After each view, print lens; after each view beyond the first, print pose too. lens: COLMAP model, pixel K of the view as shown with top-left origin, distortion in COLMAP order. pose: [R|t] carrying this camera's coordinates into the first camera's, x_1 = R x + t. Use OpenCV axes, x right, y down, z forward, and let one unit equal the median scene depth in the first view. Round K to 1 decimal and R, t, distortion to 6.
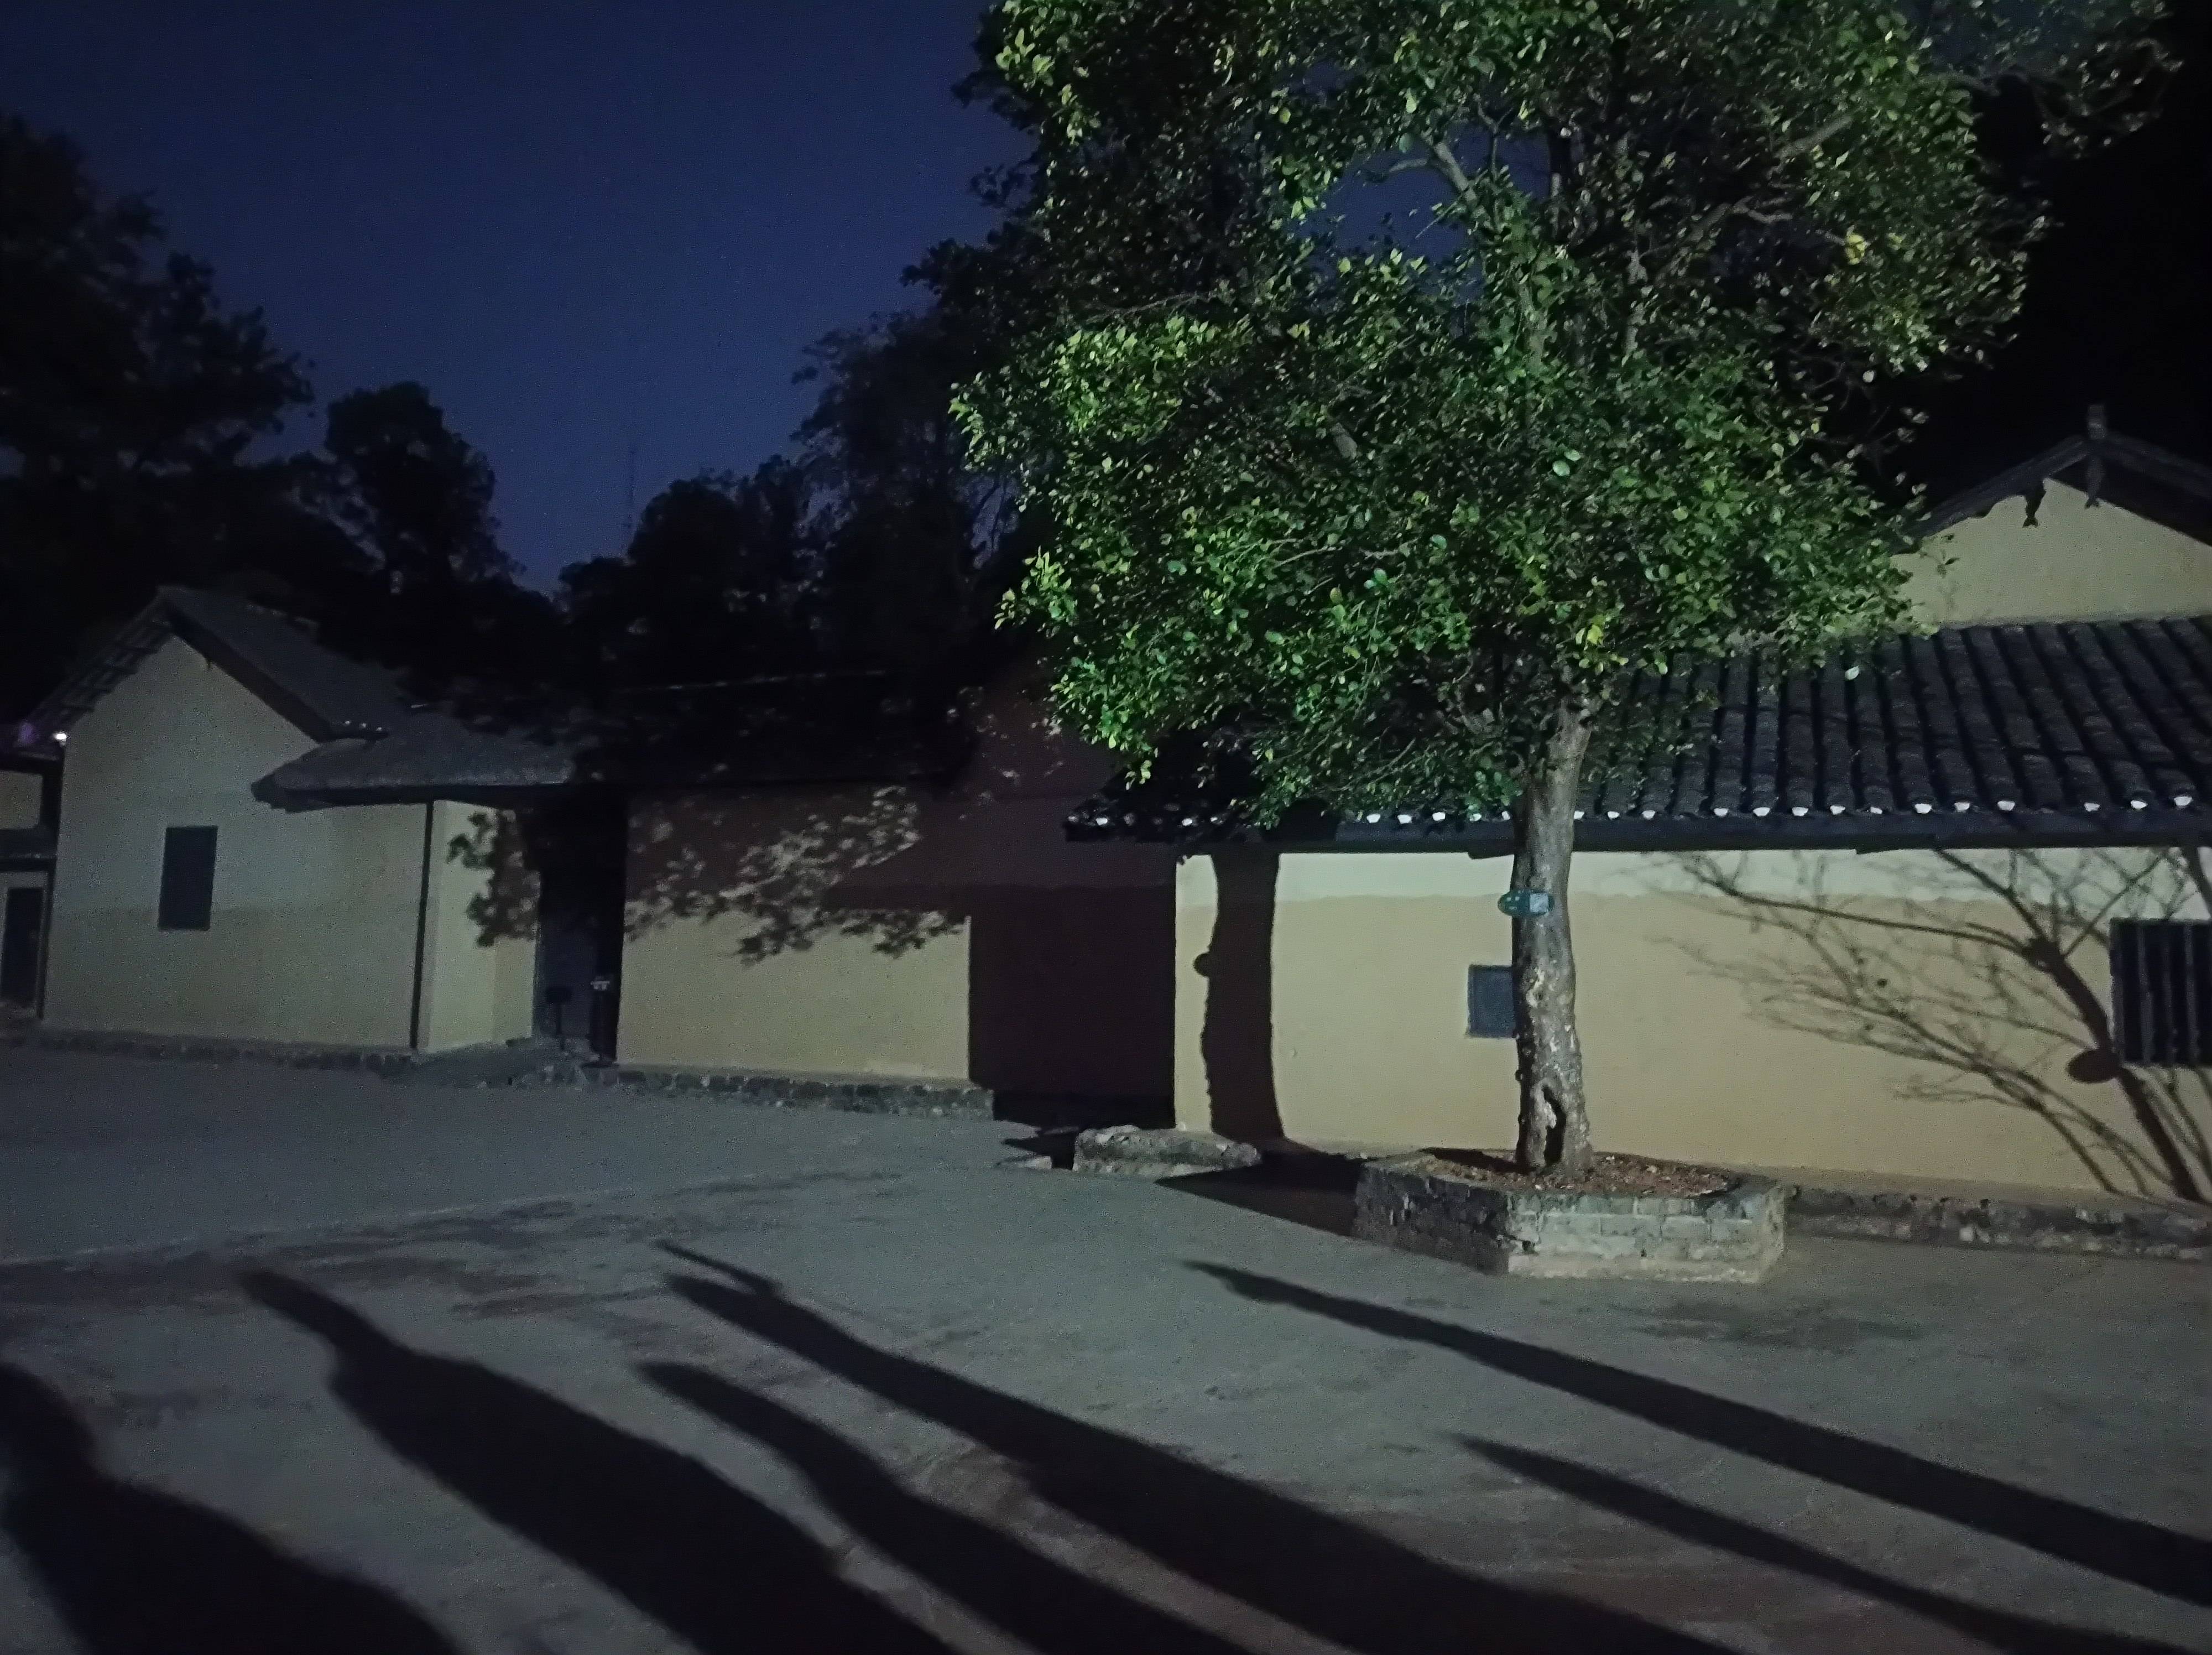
lens RADIAL K [[1584.9, 0, 1105.8], [0, 1584.9, 823.8], [0, 0, 1]] dist [0.005801, -0.009790]
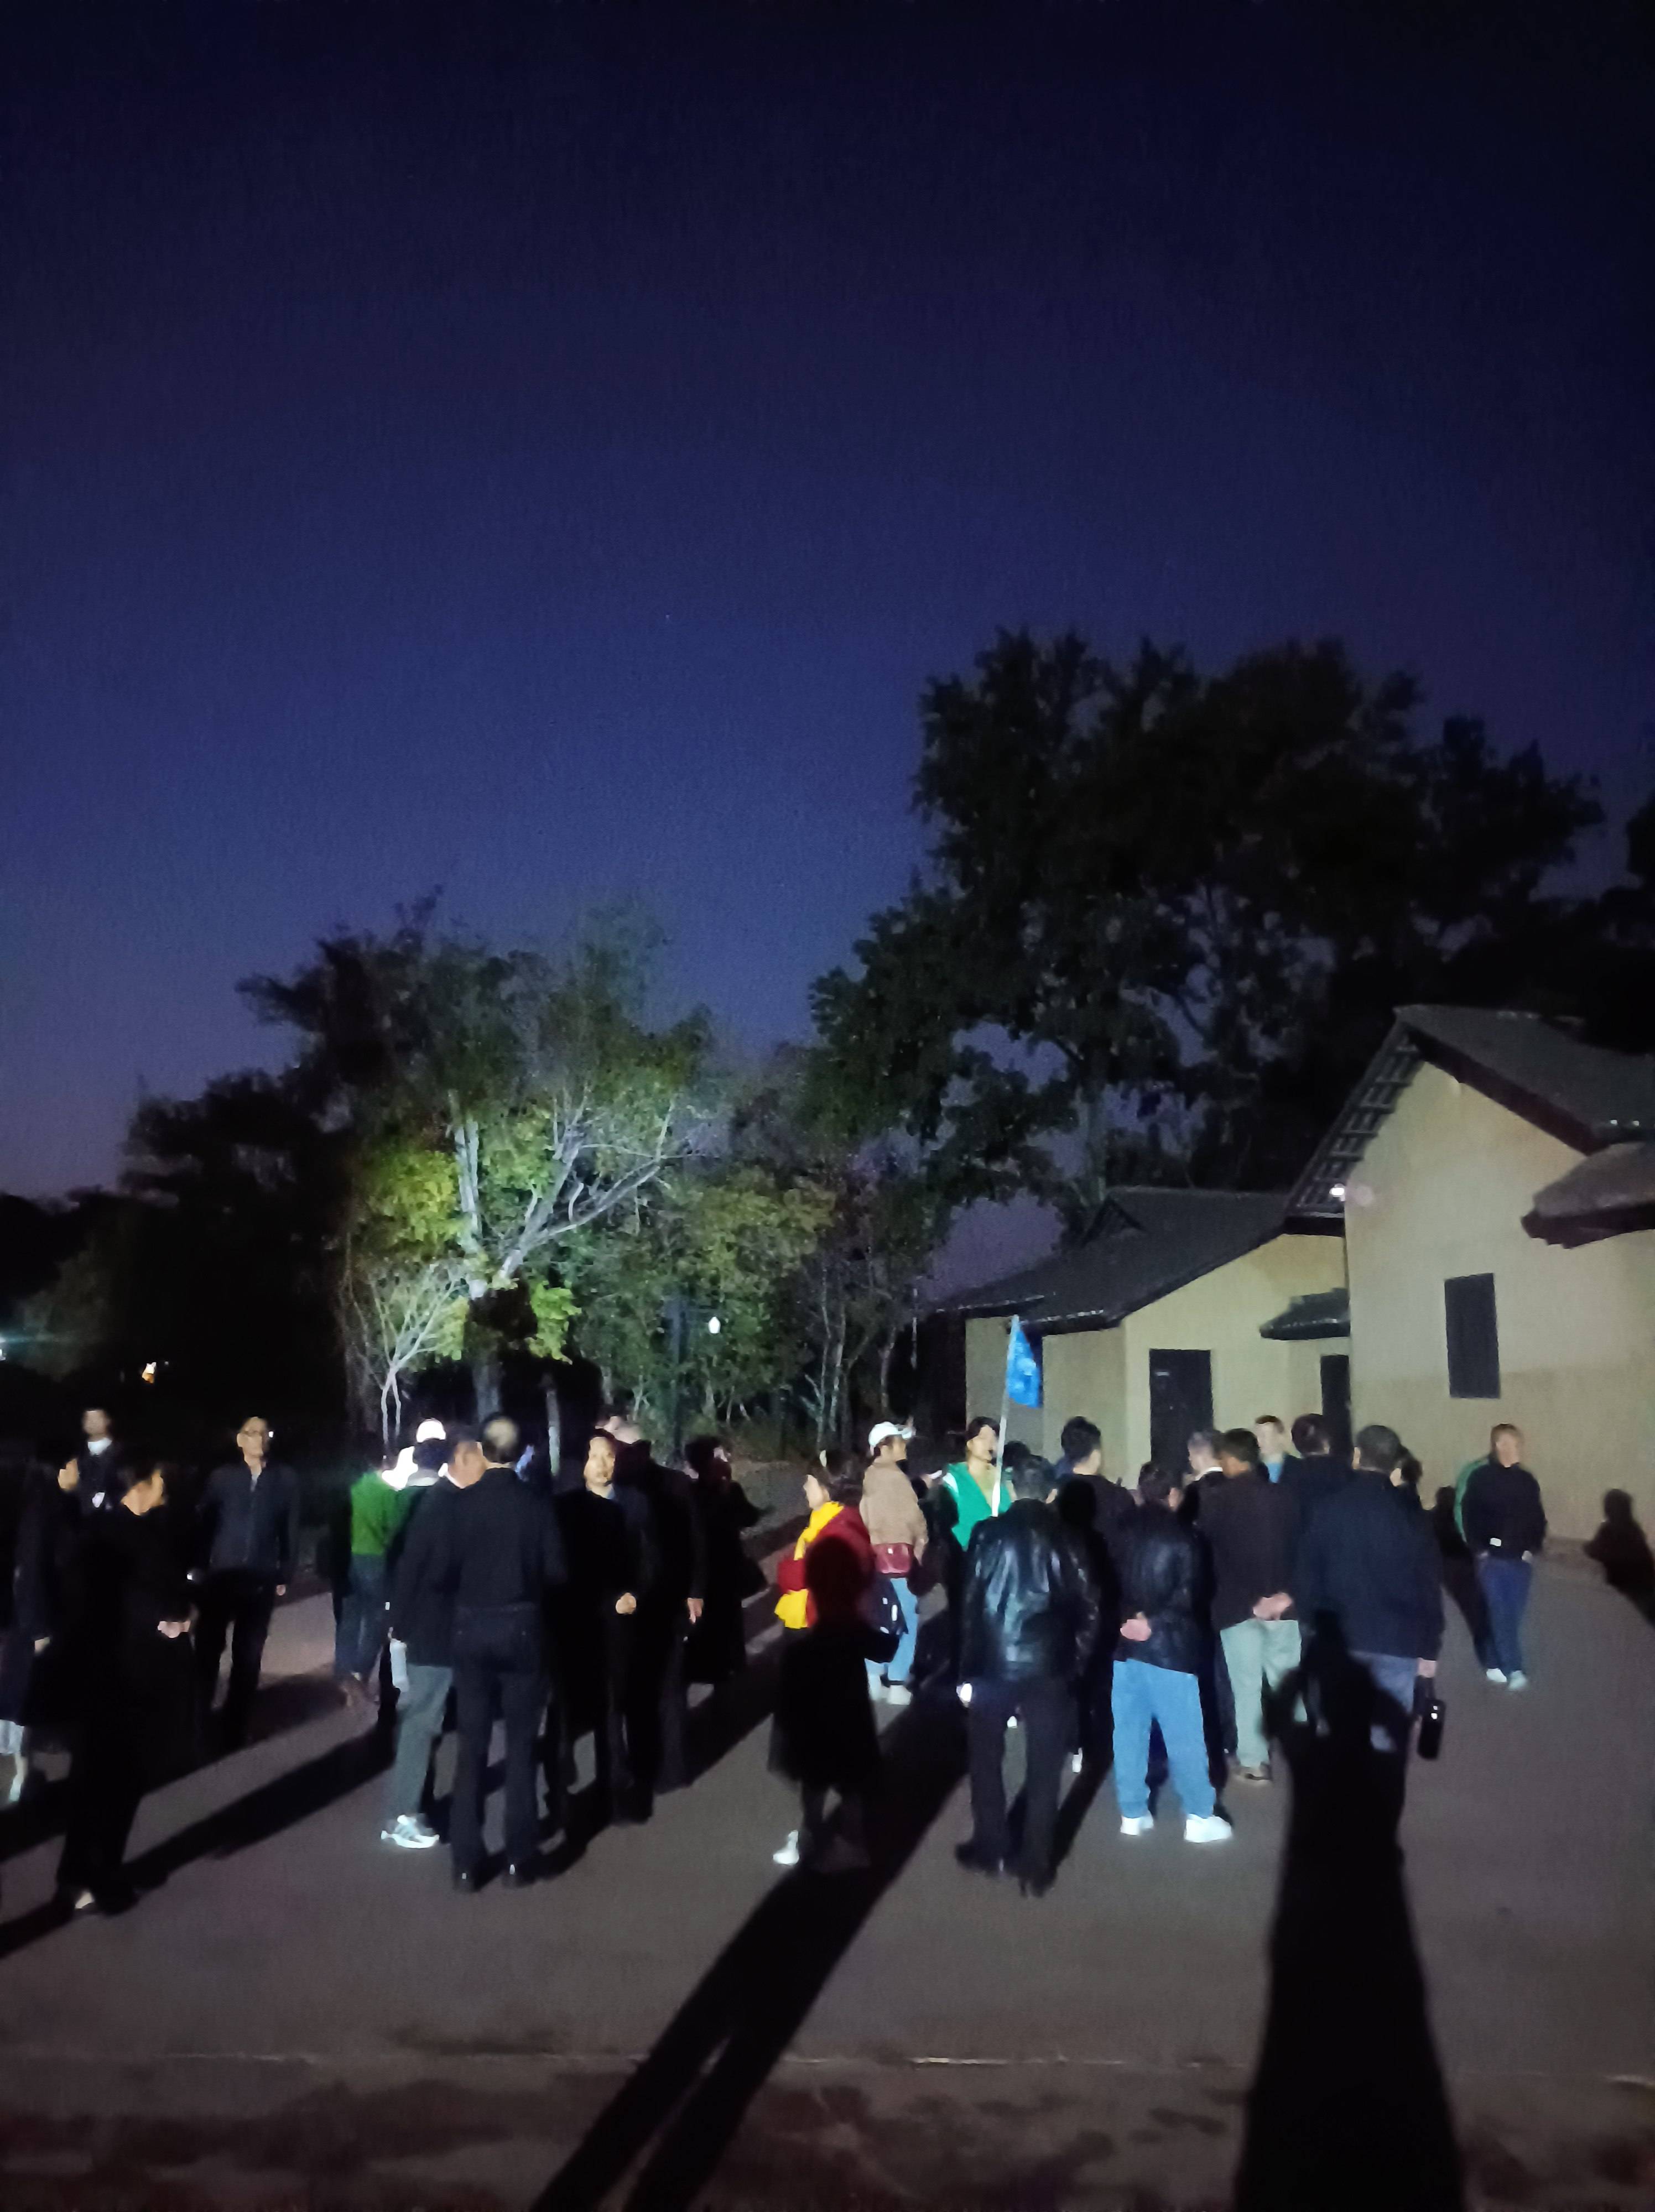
lens RADIAL K [[1584.9, 0, 837.2], [0, 1584.9, 1111.4], [0, 0, 1]] dist [0.005801, -0.009790]
pose [[0.567229, -0.159947, -0.807879, -0.068758], [0.072656, 0.986853, -0.144368, 0.014076], [0.820349, 0.023192, 0.571393, 0.250616]]
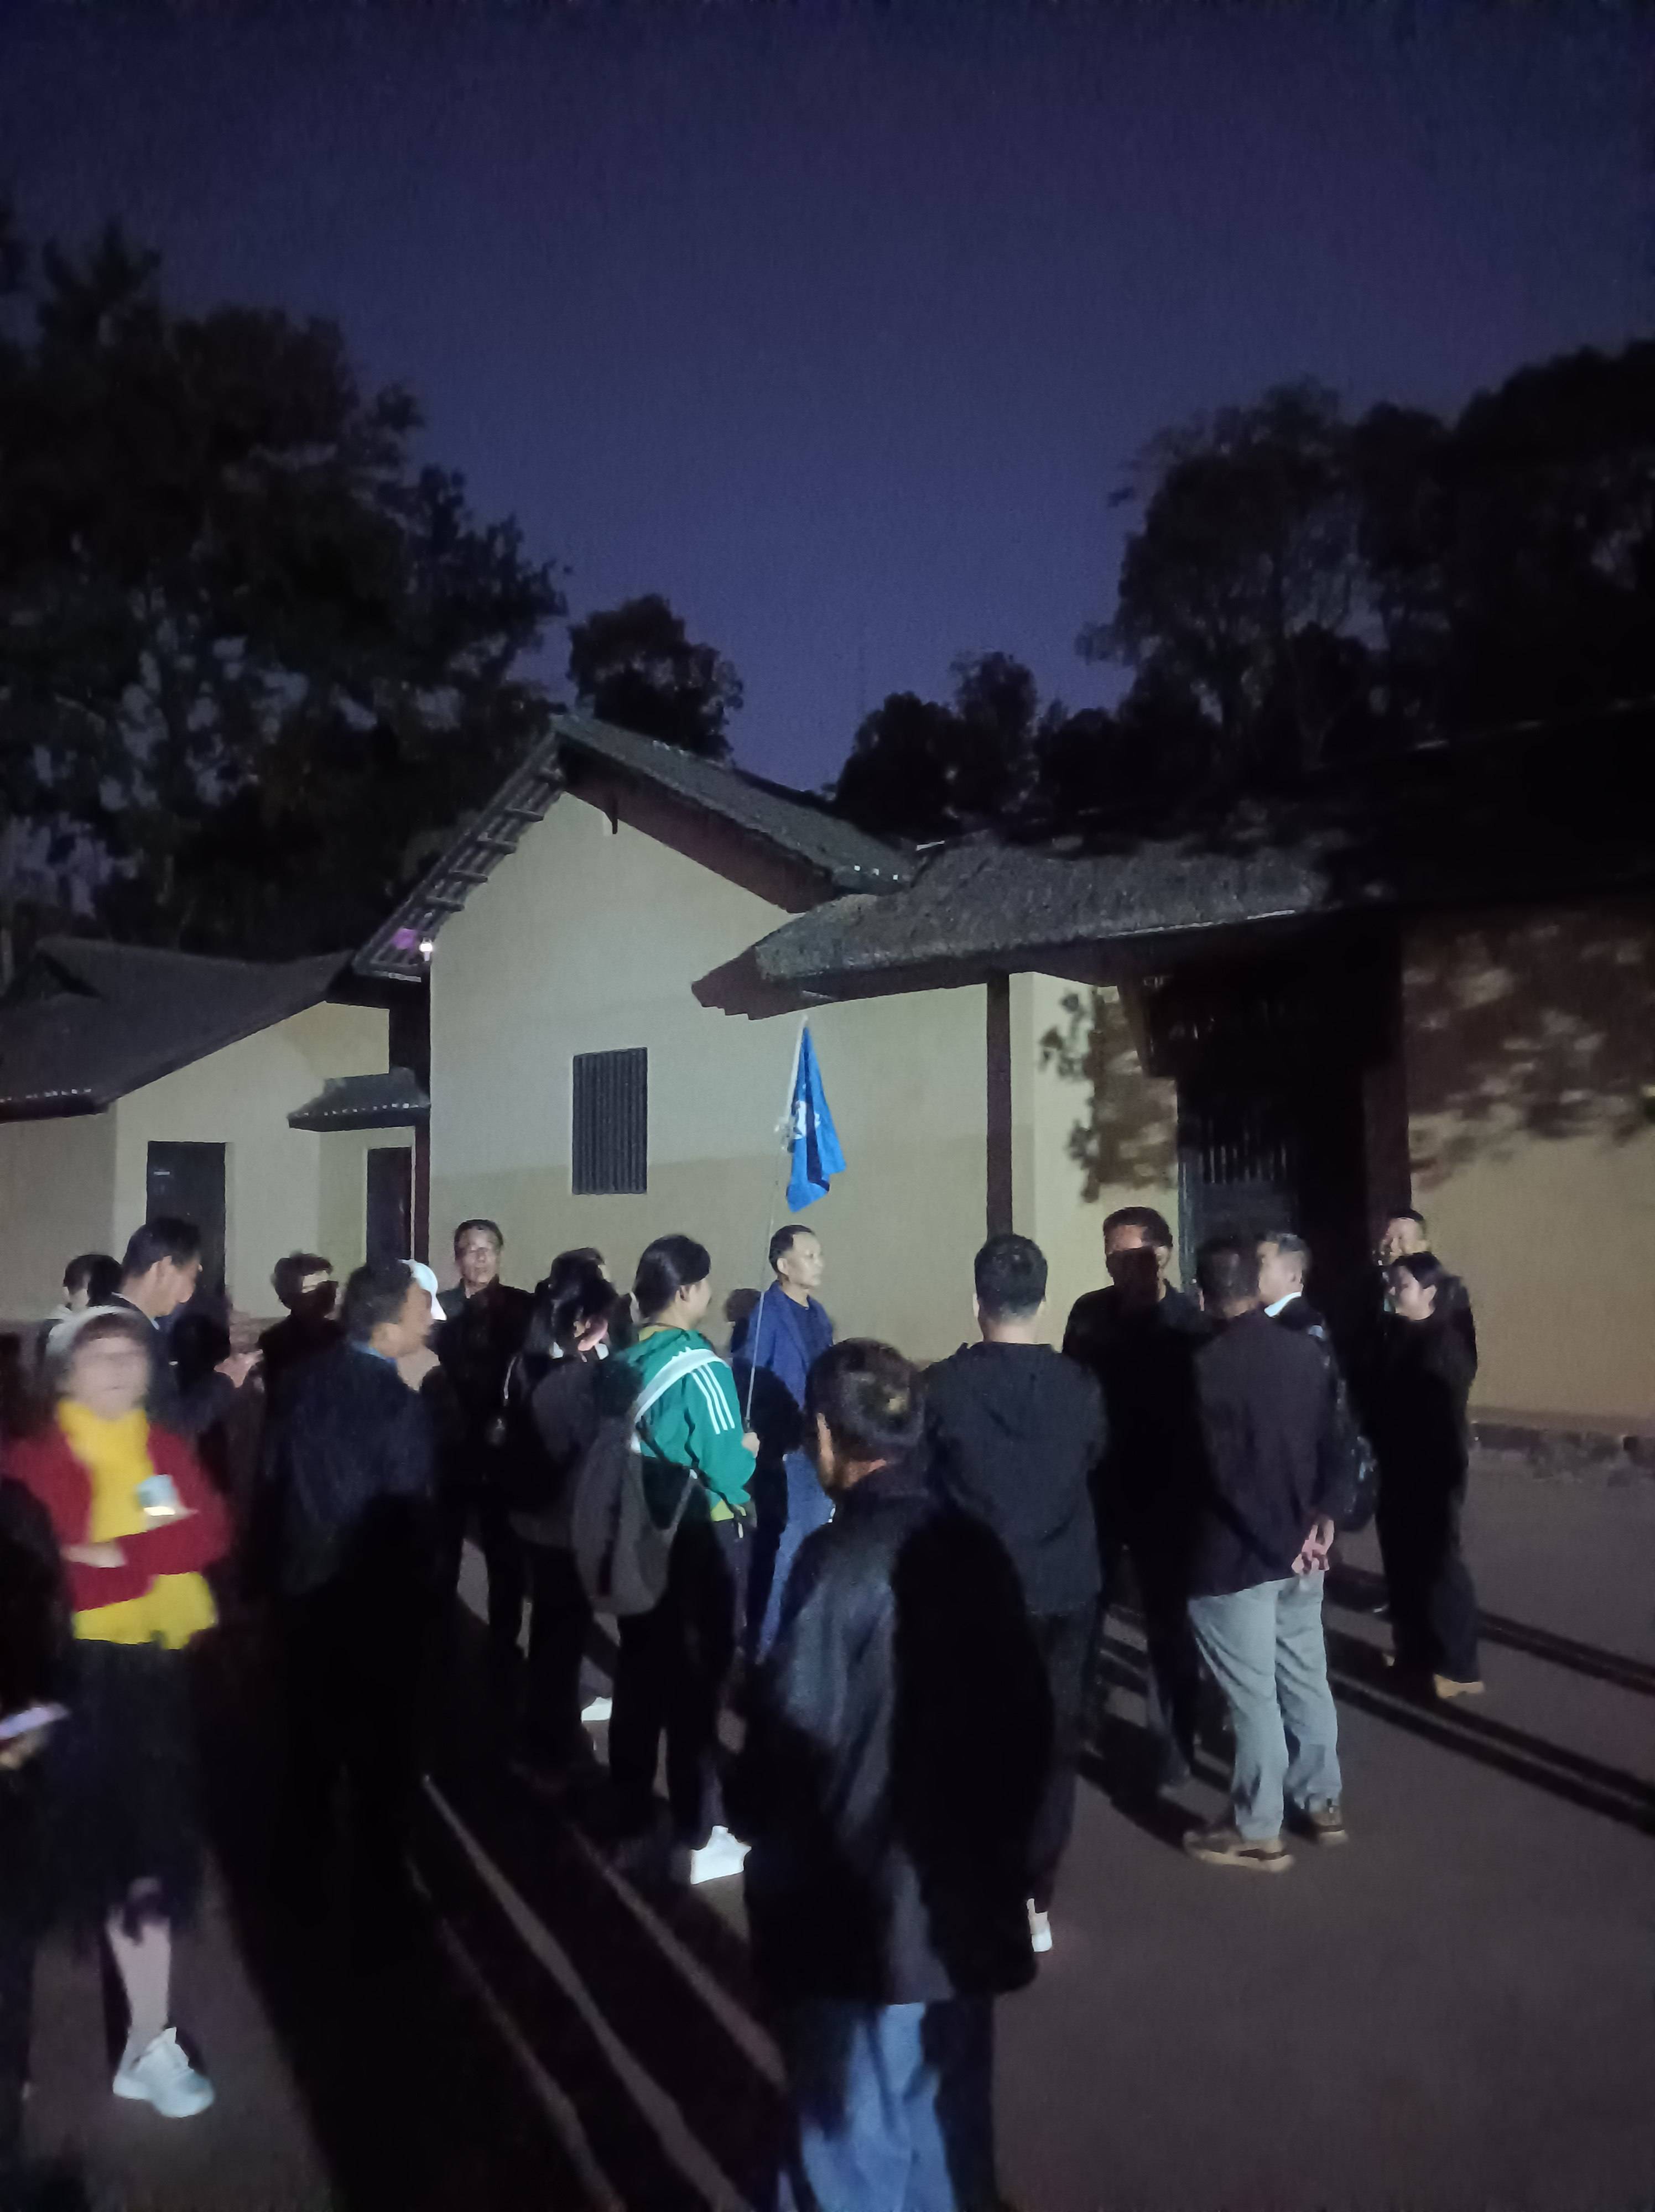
lens RADIAL K [[1584.9, 0, 838.1], [0, 1584.9, 1112.9], [0, 0, 1]] dist [0.005801, -0.009790]
pose [[0.964443, -0.049609, -0.259592, -0.316988], [0.058254, 0.997971, 0.025709, 0.018997], [0.257790, -0.039917, 0.965376, 0.360724]]
